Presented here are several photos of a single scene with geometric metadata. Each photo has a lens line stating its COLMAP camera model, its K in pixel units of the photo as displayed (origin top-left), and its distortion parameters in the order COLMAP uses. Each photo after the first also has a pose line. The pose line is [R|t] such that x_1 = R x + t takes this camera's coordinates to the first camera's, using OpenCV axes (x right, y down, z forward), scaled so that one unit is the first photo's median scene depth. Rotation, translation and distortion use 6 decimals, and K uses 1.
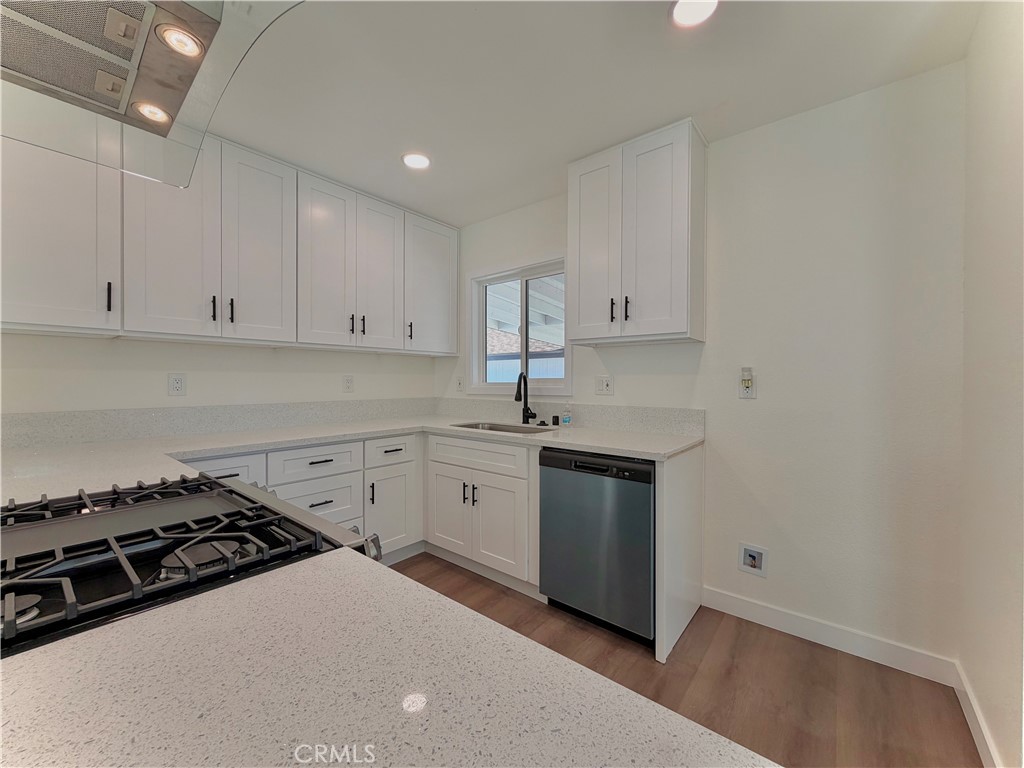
lens RADIAL K [[408.2, 0, 507.9], [0, 408.2, 383.7], [0, 0, 1]] dist [-0.001182, -0.000115]
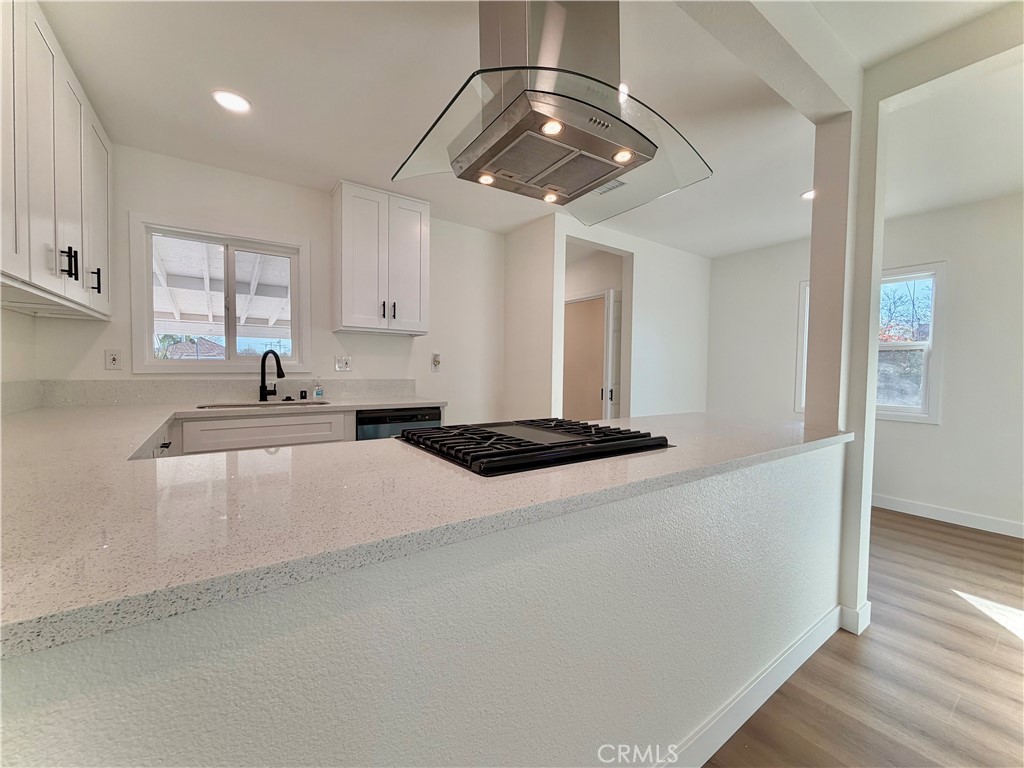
lens RADIAL K [[408.2, 0, 507.9], [0, 408.2, 383.7], [0, 0, 1]] dist [-0.001182, -0.000115]
pose [[0.276560, -0.031374, 0.960484, -0.793969], [-0.005234, 0.999403, 0.034152, 0.019516], [-0.960982, -0.014472, 0.276231, 0.161755]]
